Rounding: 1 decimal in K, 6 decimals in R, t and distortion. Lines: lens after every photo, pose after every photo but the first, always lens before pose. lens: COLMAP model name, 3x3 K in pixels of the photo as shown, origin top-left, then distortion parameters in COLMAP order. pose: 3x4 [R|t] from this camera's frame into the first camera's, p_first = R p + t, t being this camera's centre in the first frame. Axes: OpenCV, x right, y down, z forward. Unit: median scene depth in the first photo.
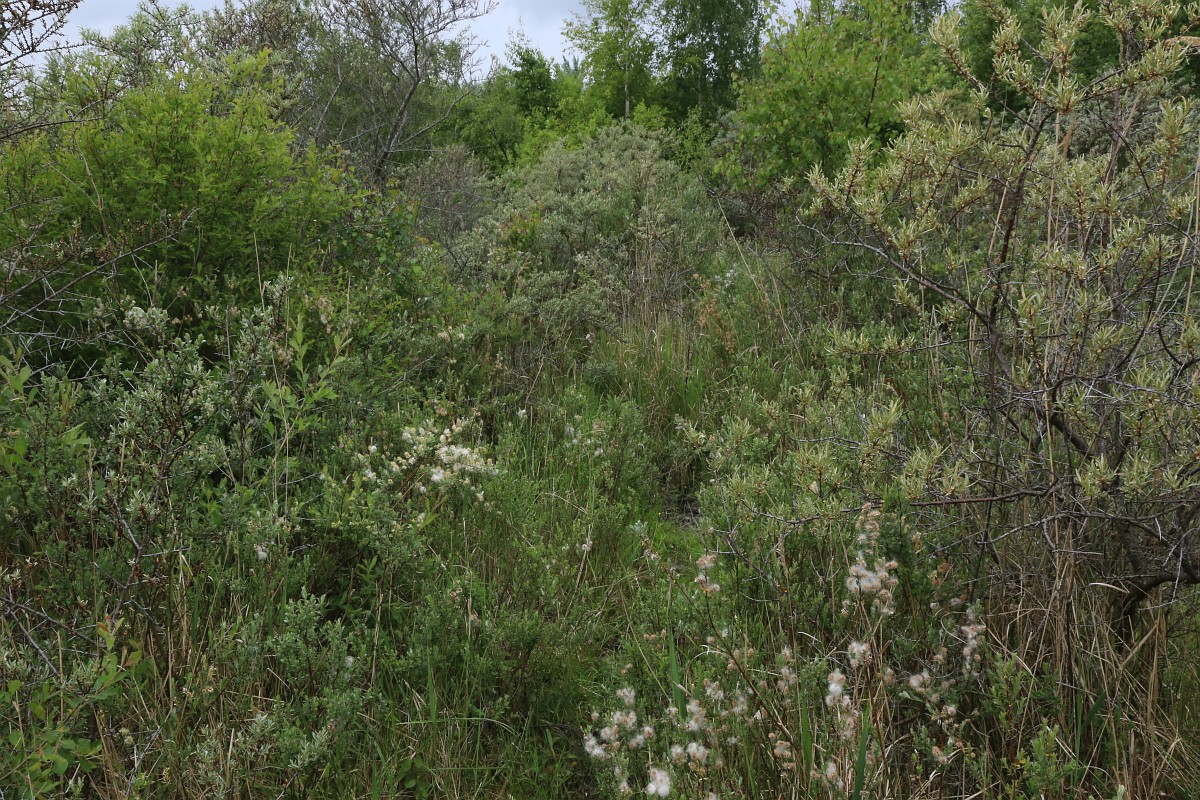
lens RADIAL K [[1265.9, 0, 600.0], [0, 1265.9, 400.0], [0, 0, 1]] dist [0.131161, 0.003216]
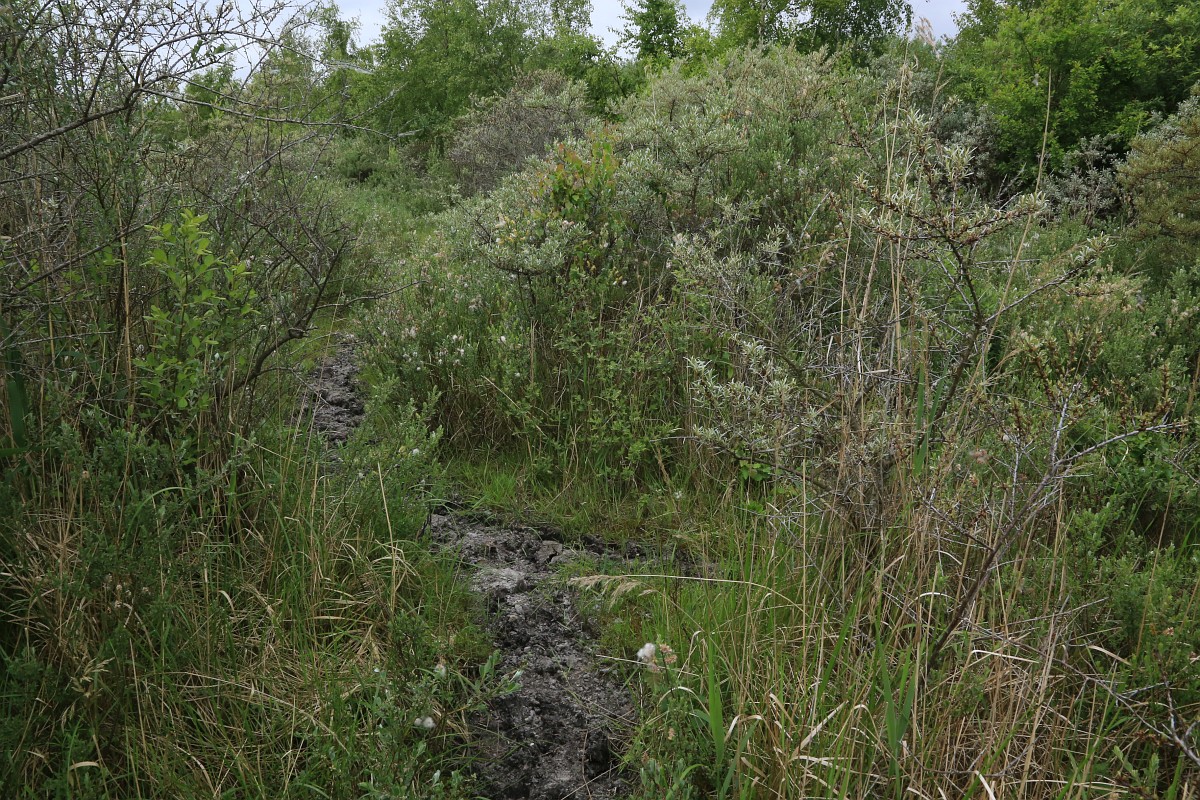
lens RADIAL K [[874.9, 0, 600.0], [0, 874.9, 400.0], [0, 0, 1]] dist [-0.008254, -0.003591]
pose [[0.990727, 0.084376, -0.106498, -0.005122], [-0.072133, 0.990859, 0.113998, -0.084892], [0.115143, -0.105259, 0.987756, 0.632380]]
